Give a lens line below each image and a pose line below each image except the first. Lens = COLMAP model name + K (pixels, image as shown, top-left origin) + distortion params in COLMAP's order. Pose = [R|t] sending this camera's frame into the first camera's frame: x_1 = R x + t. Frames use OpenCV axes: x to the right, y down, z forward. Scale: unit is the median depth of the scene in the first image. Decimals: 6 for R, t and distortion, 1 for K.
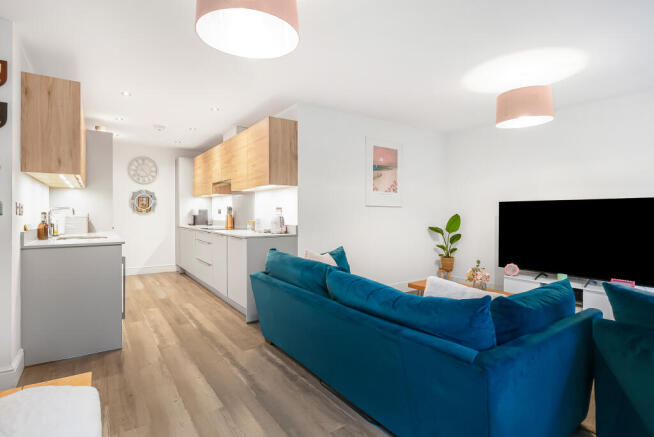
lens RADIAL K [[332.6, 0, 329.2], [0, 332.6, 215.7], [0, 0, 1]] dist [0.001493, -0.000052]
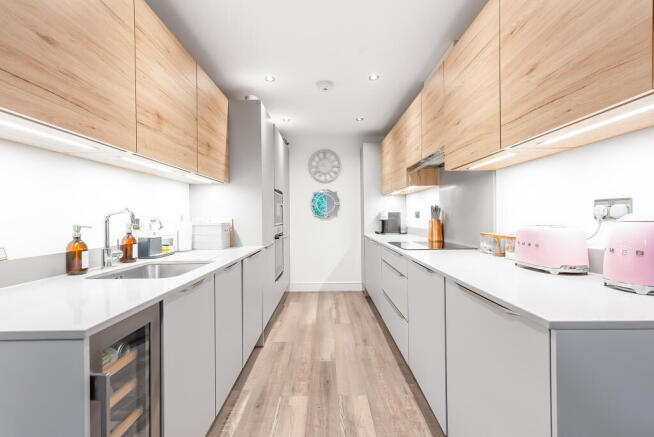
lens RADIAL K [[288.2, 0, 328.7], [0, 288.2, 217.3], [0, 0, 1]] dist [-0.000555, -0.000031]
pose [[0.825311, -0.009012, -0.564606, -0.148749], [0.005892, 0.999956, -0.007348, -0.003661], [0.564647, 0.002738, 0.825328, 0.419045]]
